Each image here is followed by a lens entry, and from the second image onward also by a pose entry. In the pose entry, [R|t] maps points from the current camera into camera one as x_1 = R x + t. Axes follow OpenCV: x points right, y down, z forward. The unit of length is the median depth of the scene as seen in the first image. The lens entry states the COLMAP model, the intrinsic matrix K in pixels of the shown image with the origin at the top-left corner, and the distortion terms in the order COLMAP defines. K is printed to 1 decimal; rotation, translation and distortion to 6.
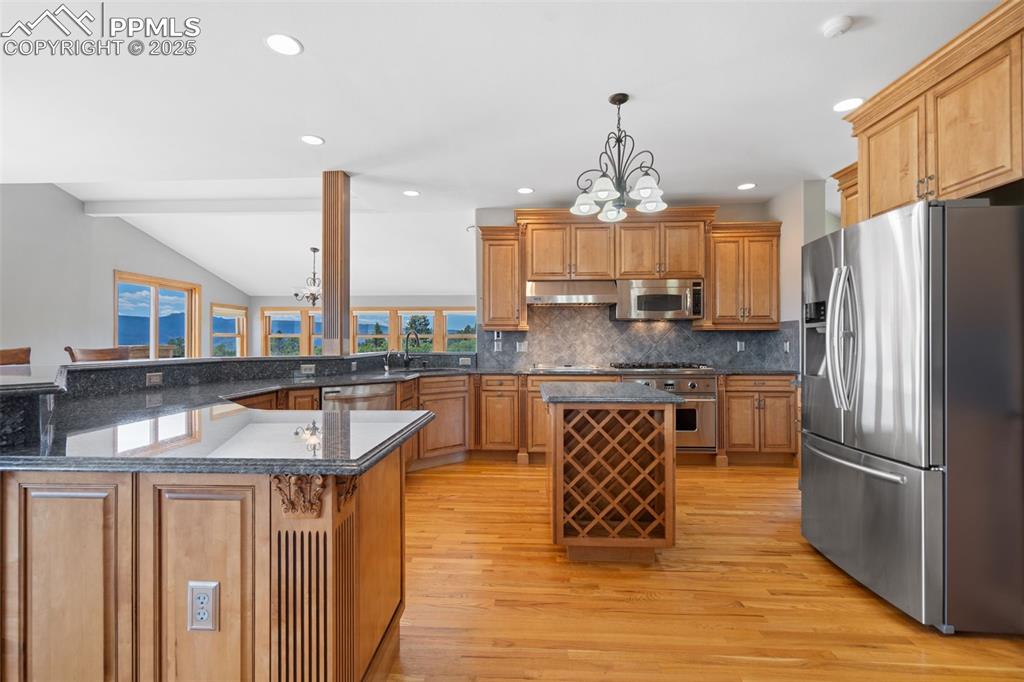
lens RADIAL K [[469.5, 0, 502.7], [0, 469.5, 340.5], [0, 0, 1]] dist [-0.013396, -0.000088]
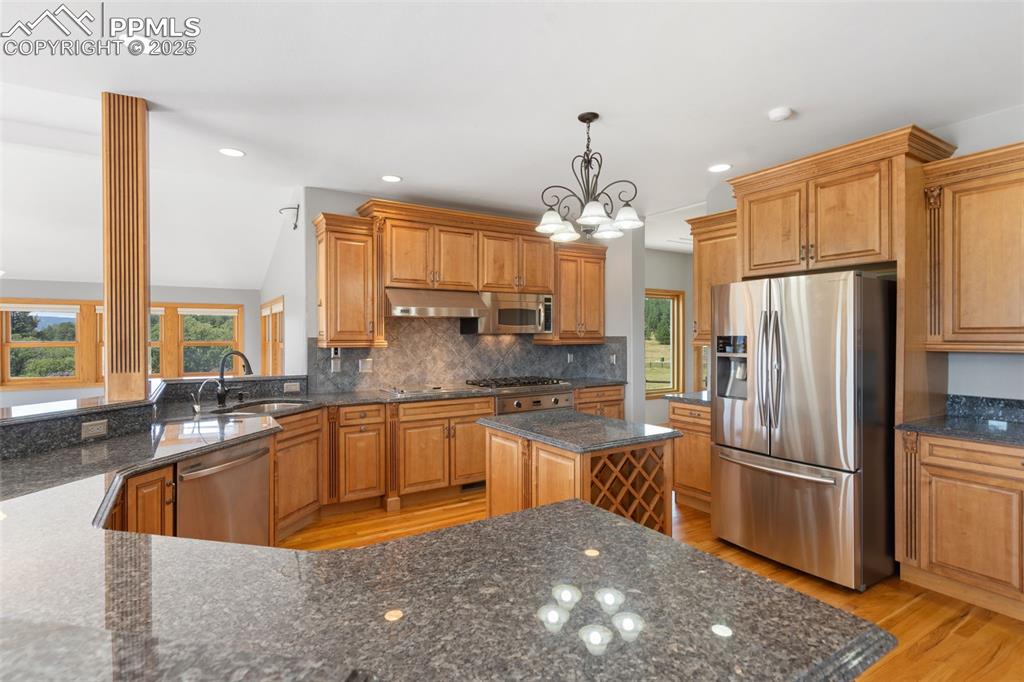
lens RADIAL K [[500.0, 0, 510.3], [0, 500.0, 337.6], [0, 0, 1]] dist [-0.010389, 0.002109]
pose [[0.816087, -0.003124, 0.577921, -0.281216], [-0.002009, 0.999964, 0.008242, -0.046945], [-0.577926, -0.007887, 0.816051, 0.156844]]
